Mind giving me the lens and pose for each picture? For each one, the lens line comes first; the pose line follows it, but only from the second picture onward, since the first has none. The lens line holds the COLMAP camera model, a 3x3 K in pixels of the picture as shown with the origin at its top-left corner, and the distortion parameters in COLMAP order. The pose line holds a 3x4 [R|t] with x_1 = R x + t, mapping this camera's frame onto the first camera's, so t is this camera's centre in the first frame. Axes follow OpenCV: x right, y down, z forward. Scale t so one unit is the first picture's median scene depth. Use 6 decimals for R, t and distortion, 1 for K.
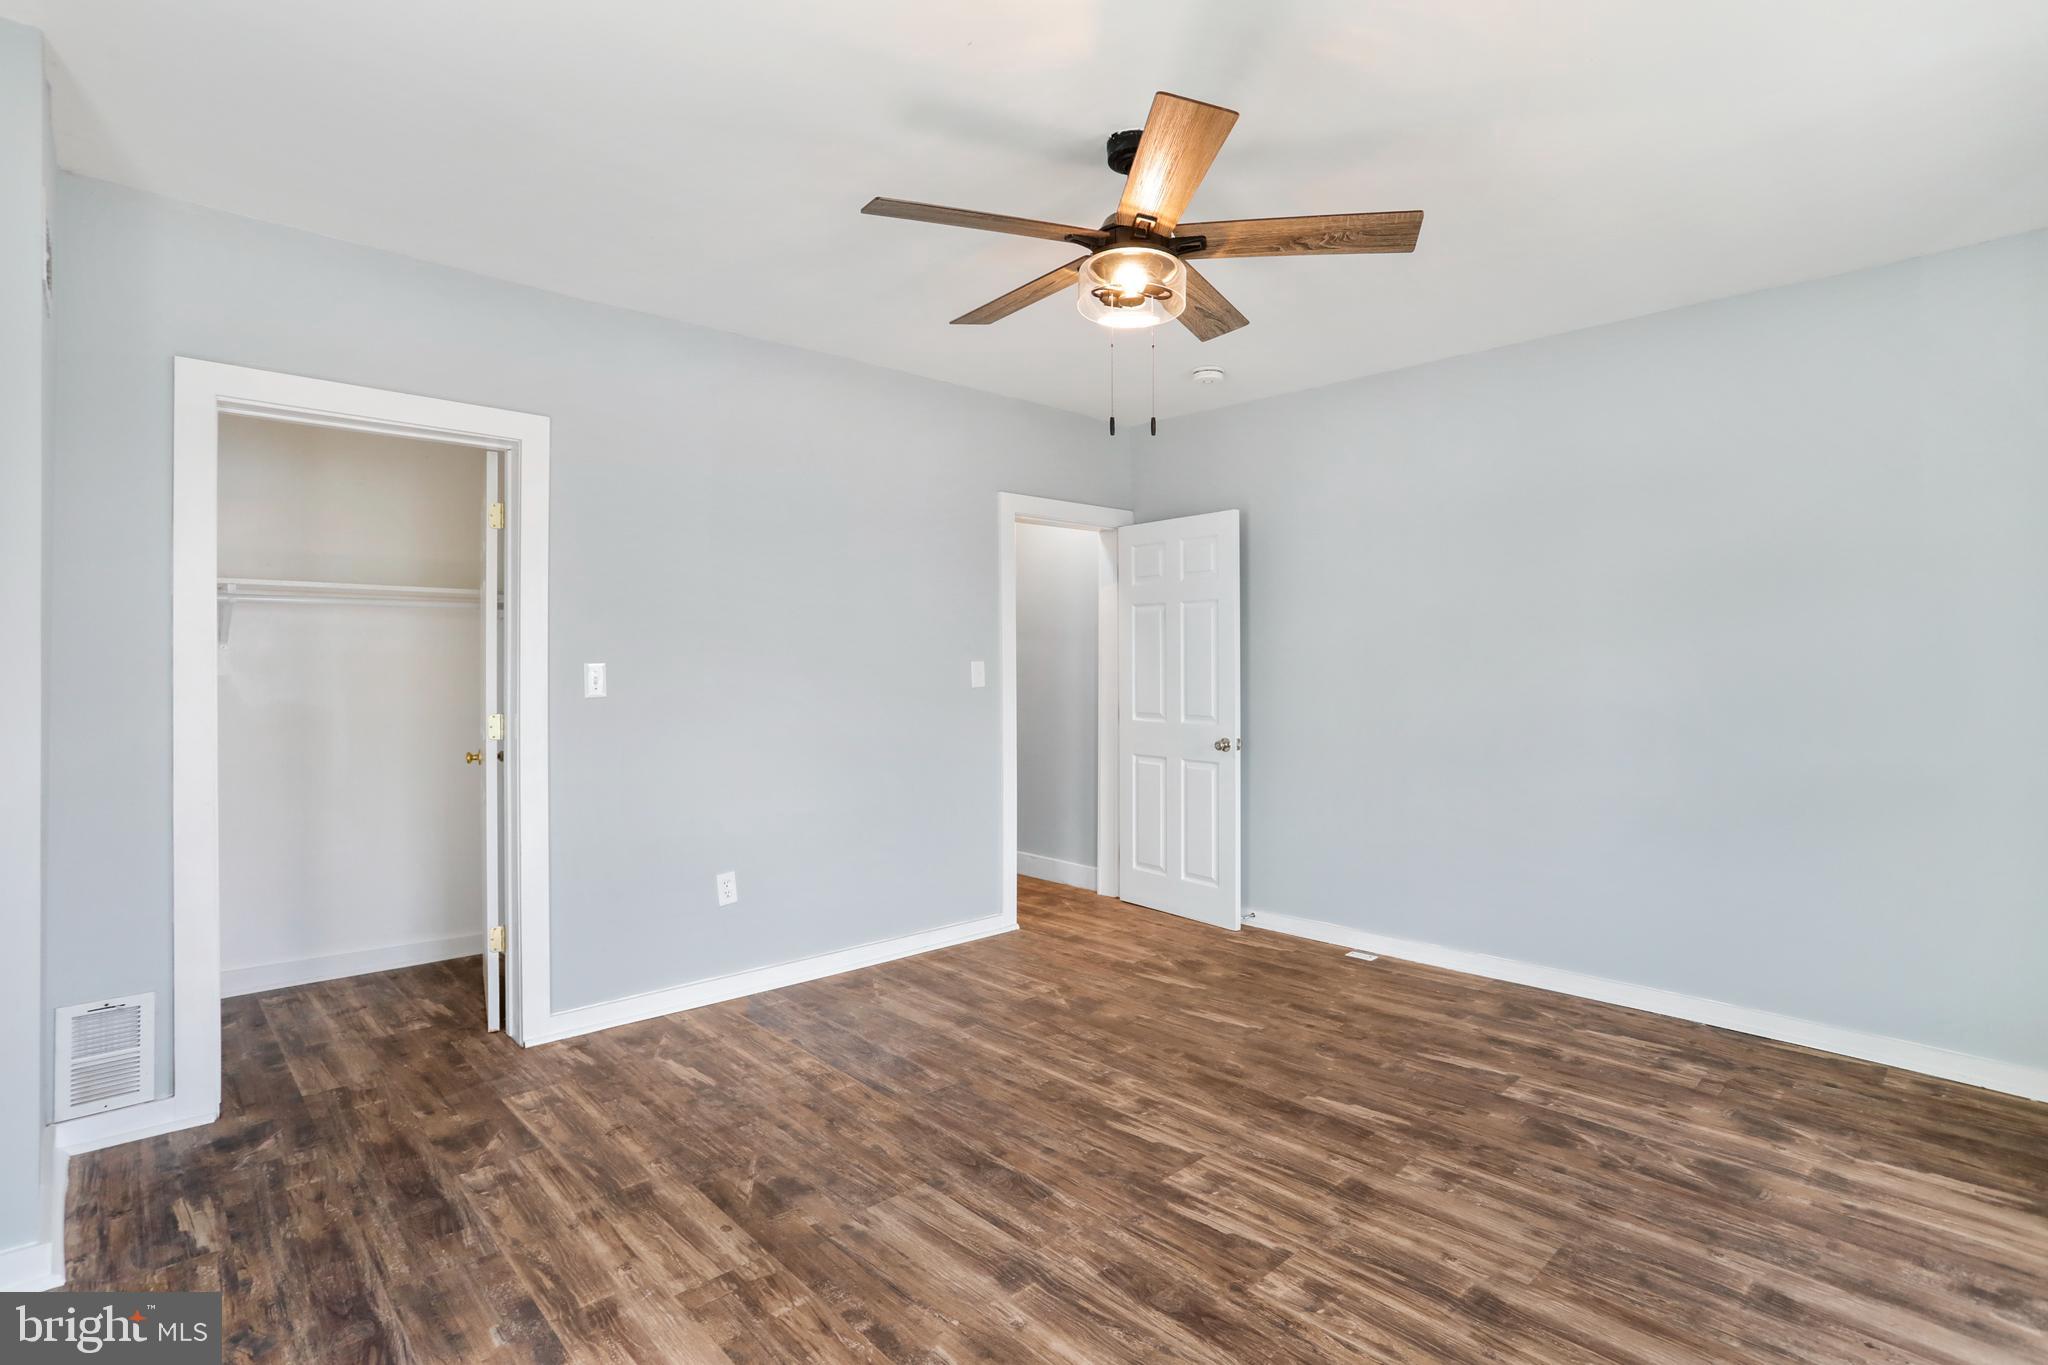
lens RADIAL K [[995.6, 0, 1019.1], [0, 995.6, 667.0], [0, 0, 1]] dist [-0.063023, 0.032887]
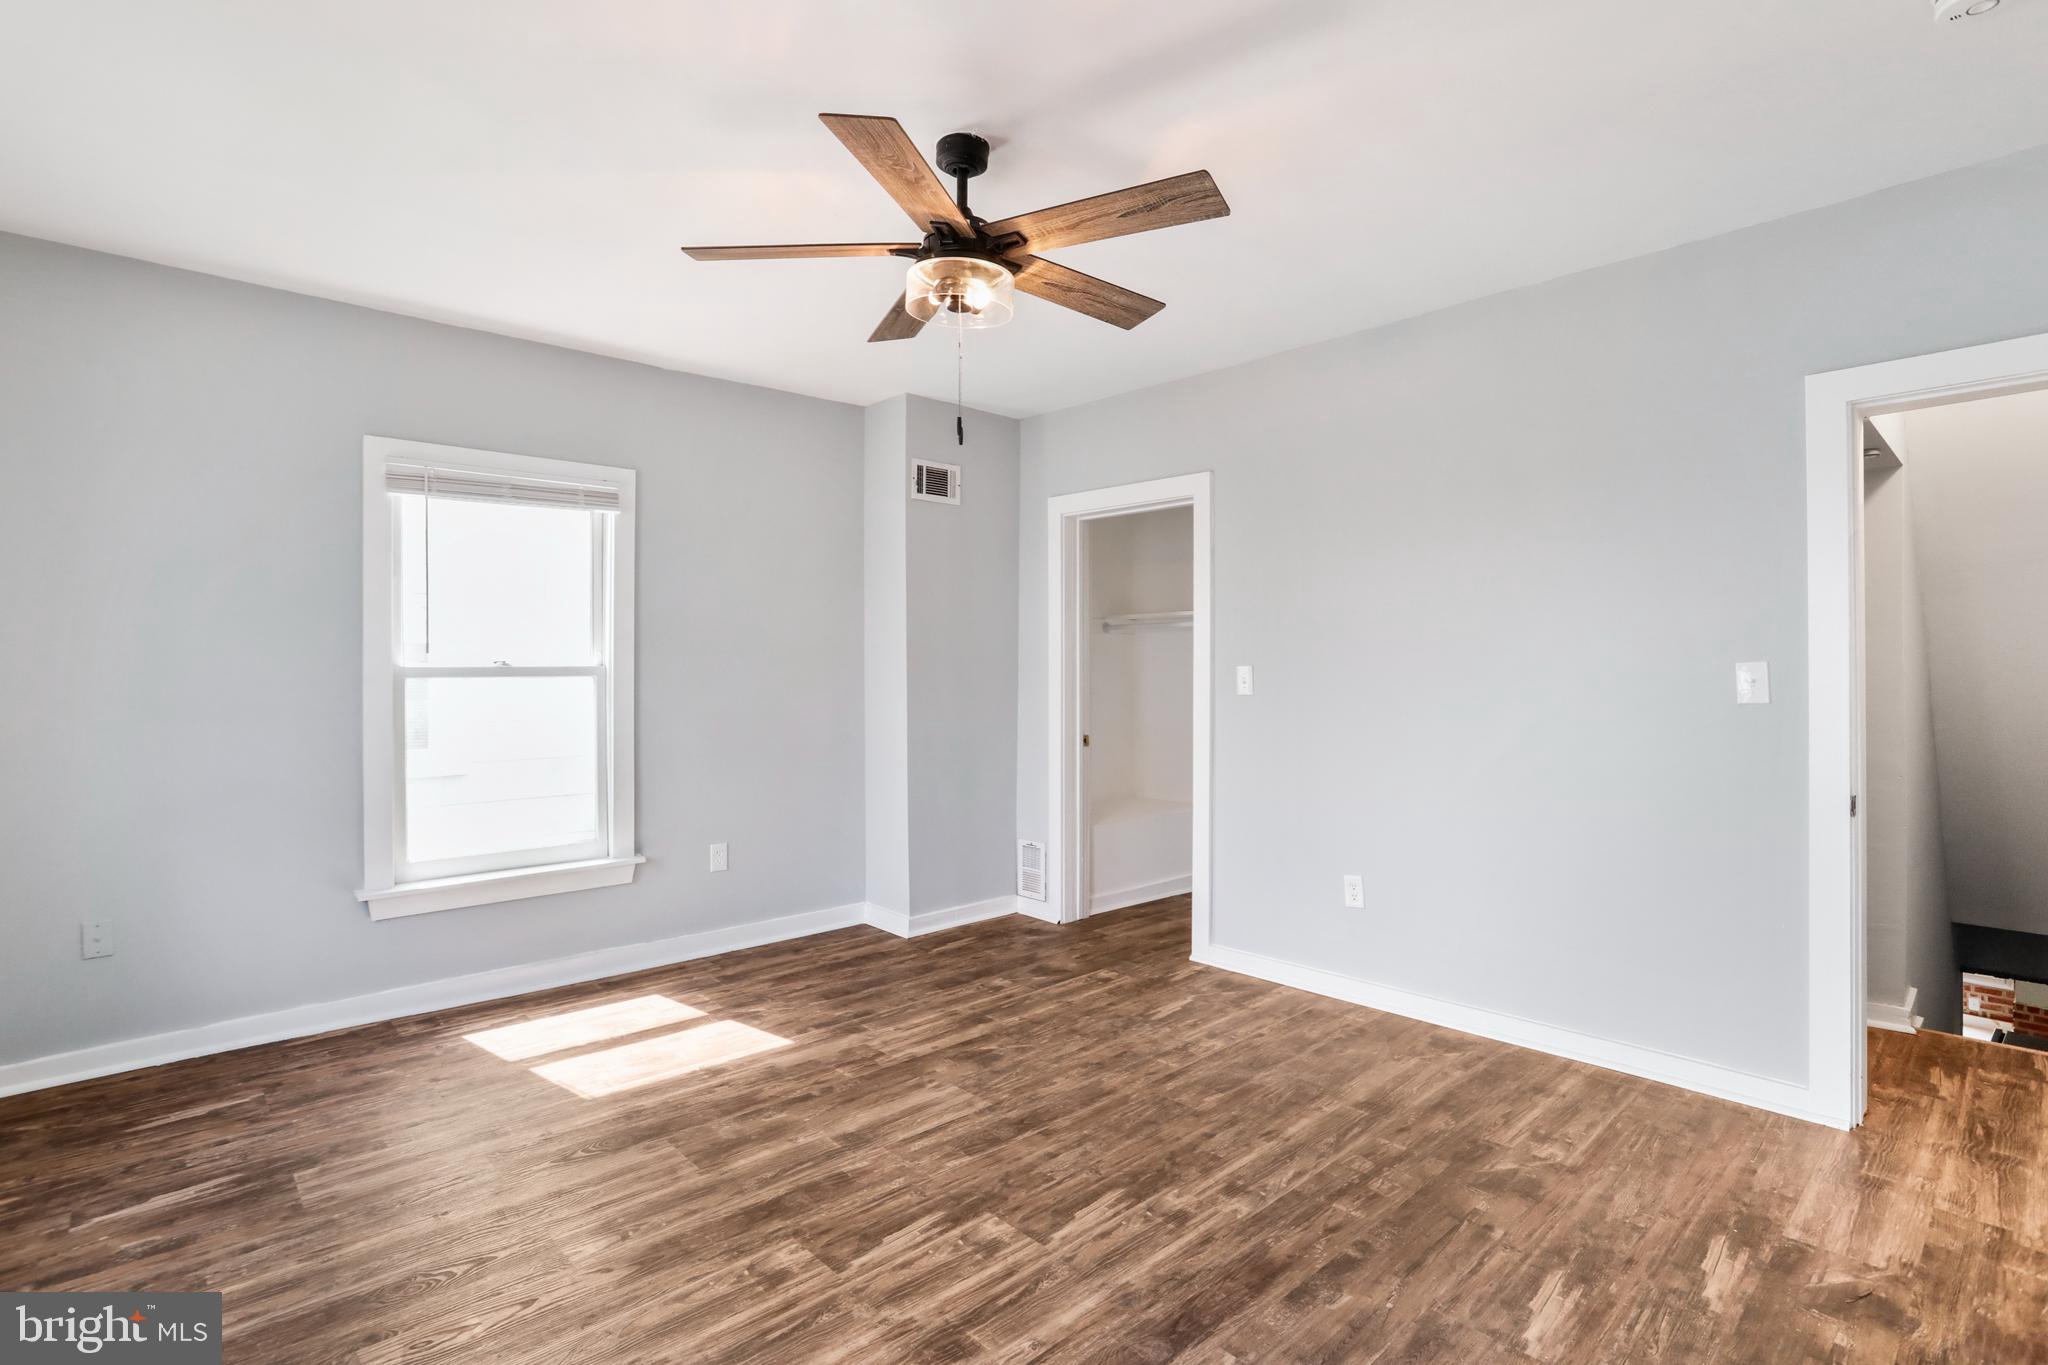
lens RADIAL K [[995.6, 0, 1019.1], [0, 995.6, 667.0], [0, 0, 1]] dist [-0.063023, 0.032887]
pose [[-0.002310, 0.002766, -0.999994, 0.997065], [-0.002005, 0.999994, 0.002771, -0.007037], [0.999995, 0.002011, -0.002304, 0.938482]]
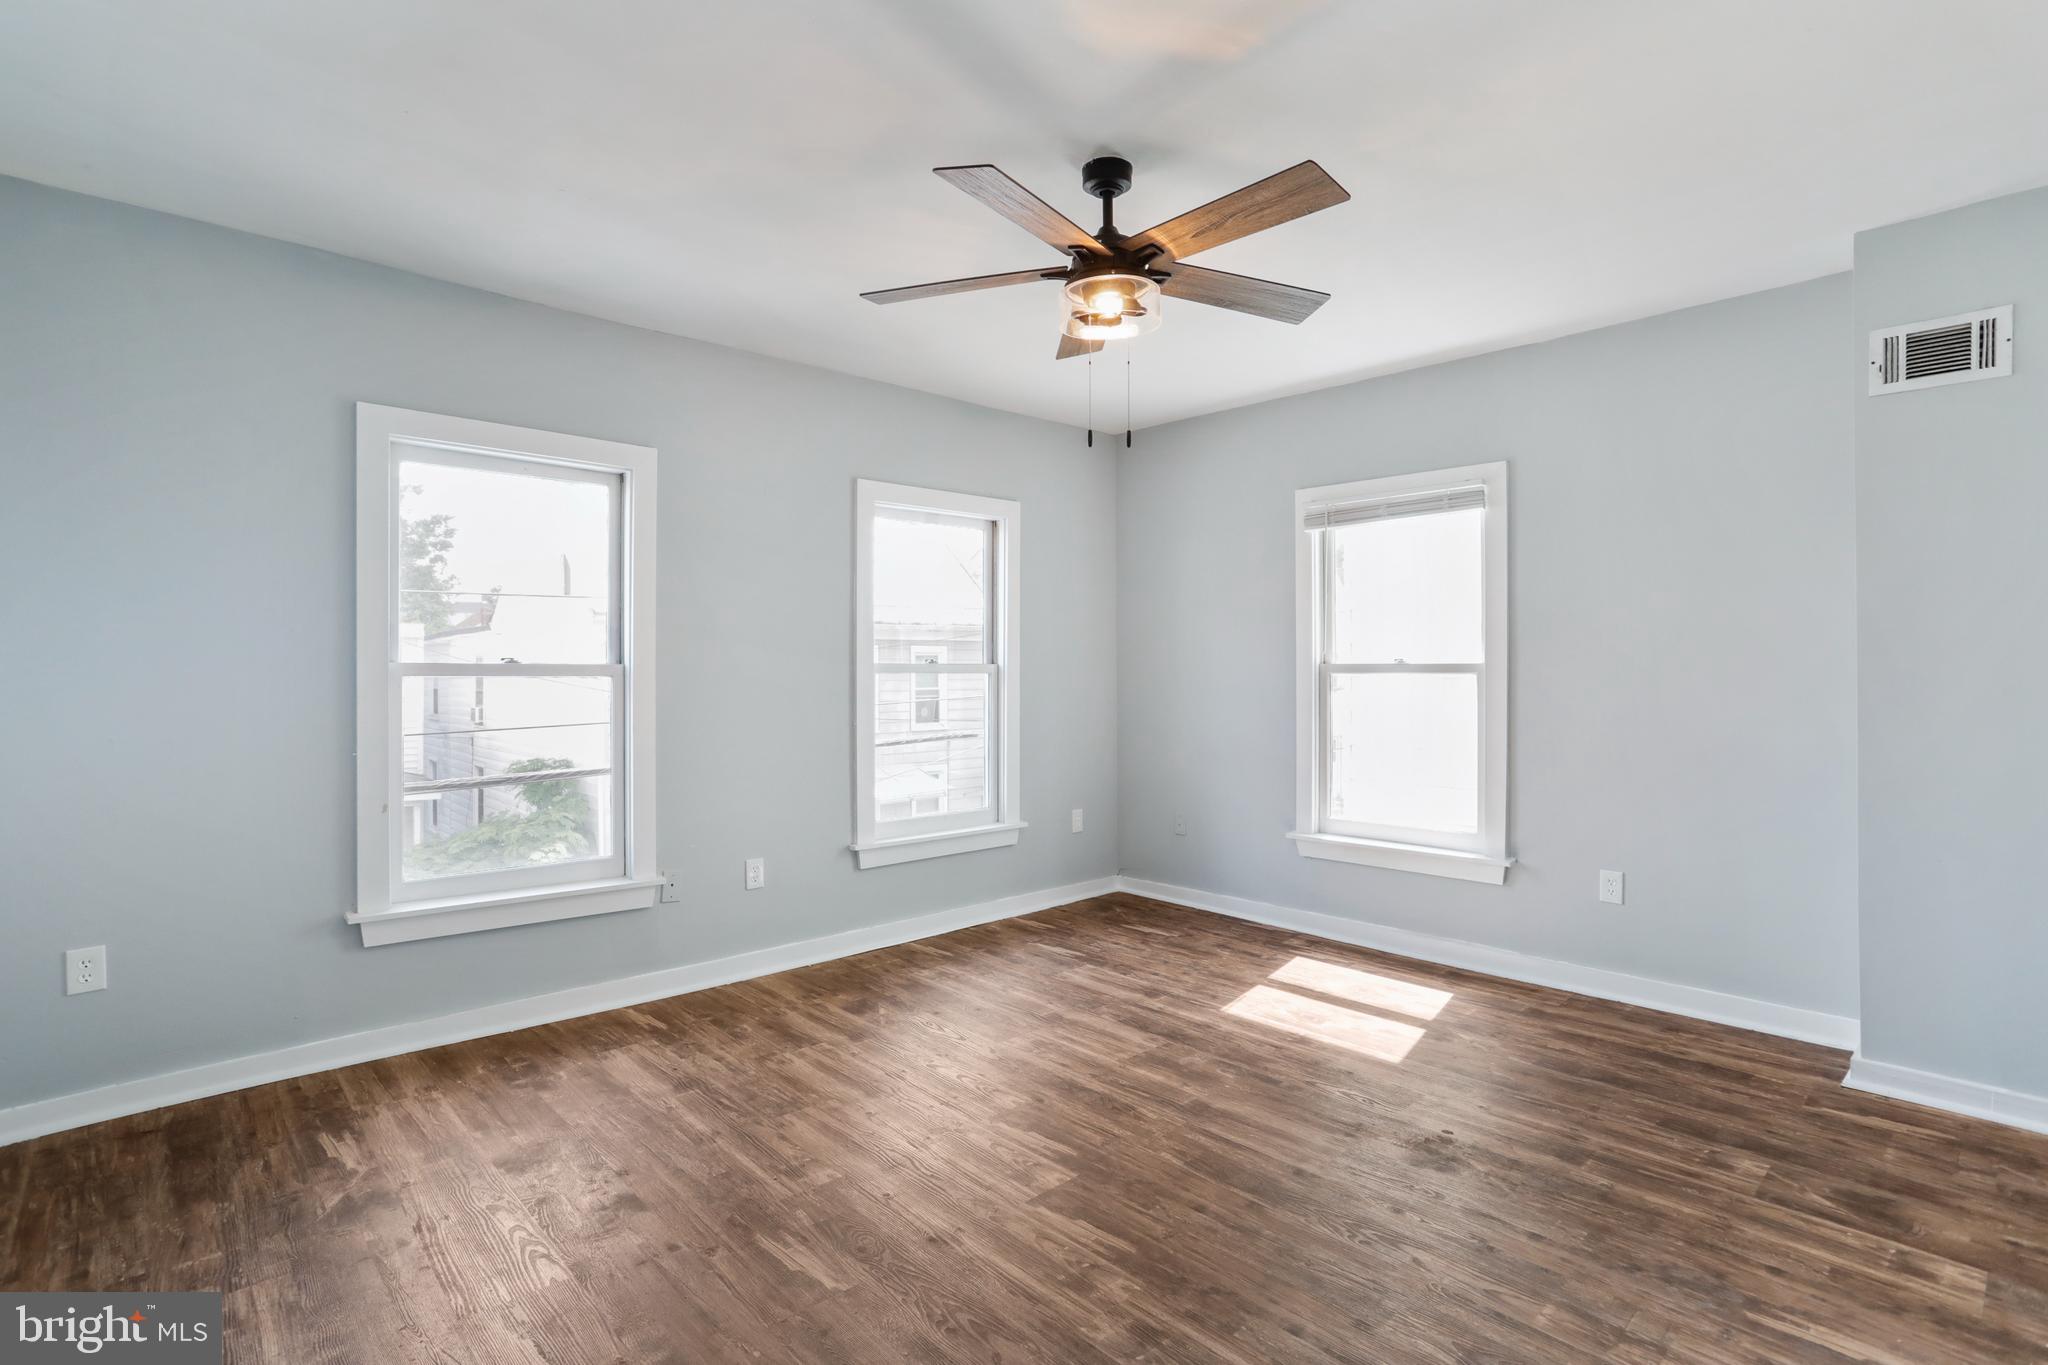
lens RADIAL K [[995.6, 0, 1019.1], [0, 995.6, 667.0], [0, 0, 1]] dist [-0.063023, 0.032887]
pose [[-0.999979, 0.001149, 0.006391, 0.181921], [0.001162, 0.999997, 0.002026, -0.000434], [-0.006389, 0.002033, -0.999978, 1.828828]]
